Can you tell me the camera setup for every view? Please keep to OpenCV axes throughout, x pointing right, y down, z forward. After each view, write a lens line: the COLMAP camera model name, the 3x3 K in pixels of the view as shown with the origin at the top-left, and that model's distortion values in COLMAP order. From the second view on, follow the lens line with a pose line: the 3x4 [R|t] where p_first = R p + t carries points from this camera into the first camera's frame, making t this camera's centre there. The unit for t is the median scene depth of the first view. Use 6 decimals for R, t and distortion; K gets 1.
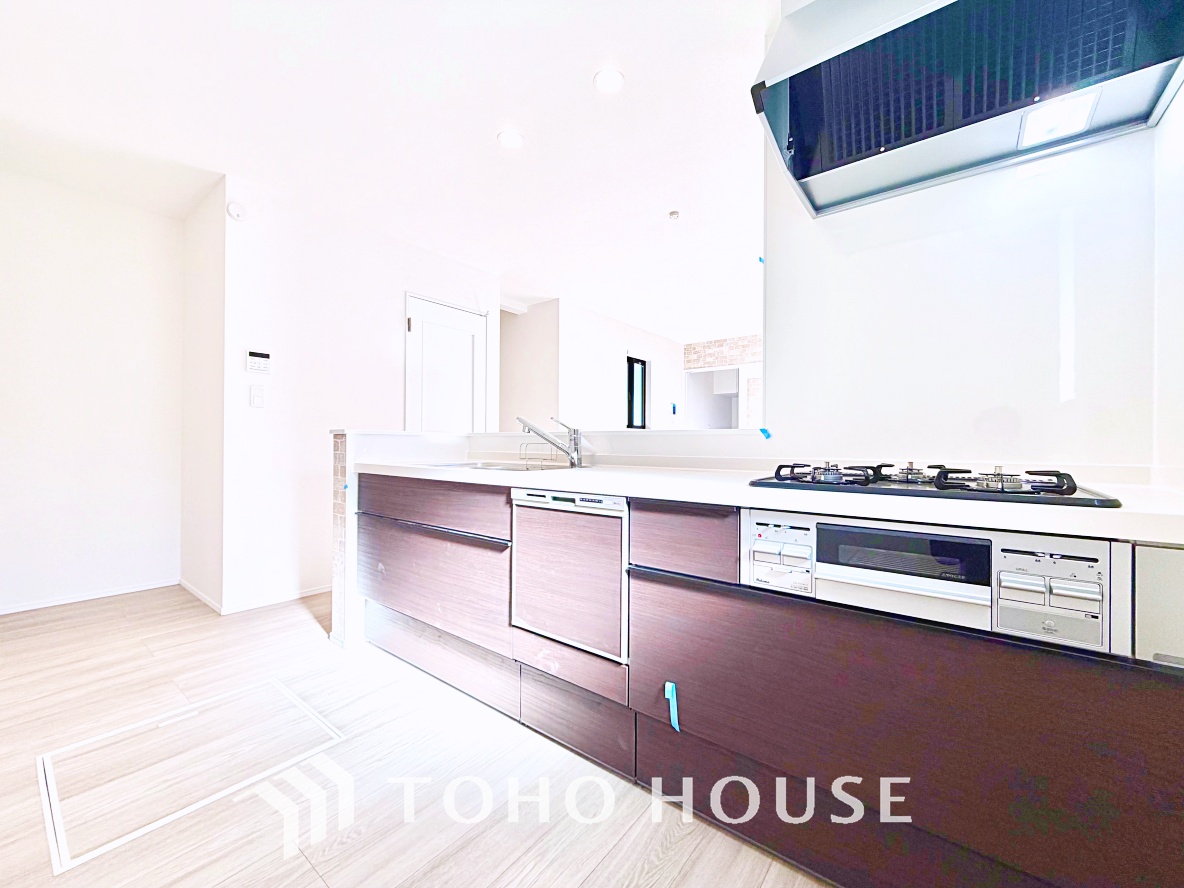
lens RADIAL K [[473.6, 0, 588.2], [0, 473.6, 443.3], [0, 0, 1]] dist [0.004351, -0.000345]
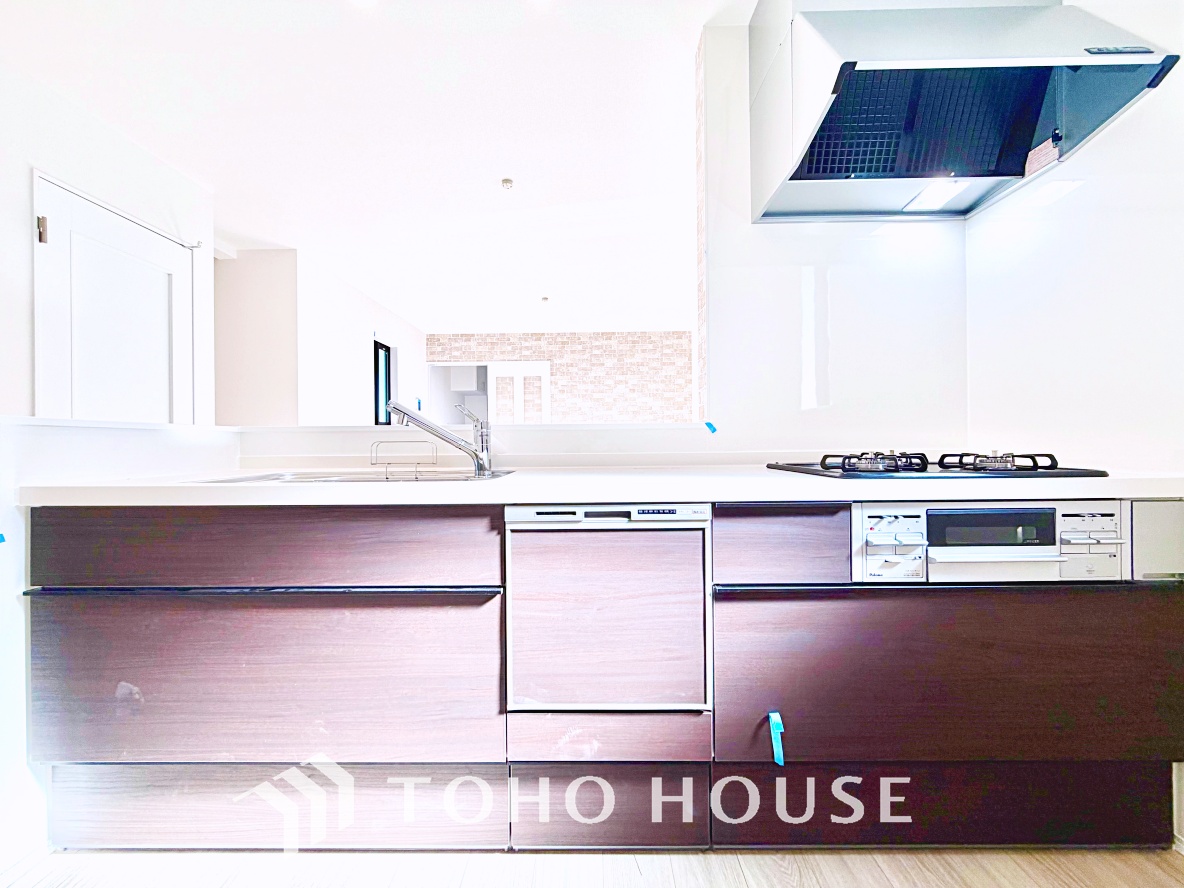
lens RADIAL K [[473.6, 0, 589.5], [0, 473.6, 440.7], [0, 0, 1]] dist [0.004351, -0.000345]
pose [[0.792054, -0.010340, 0.610364, -0.510090], [0.013589, 0.999907, -0.000695, 0.004803], [-0.610300, 0.008845, 0.792121, 0.428843]]
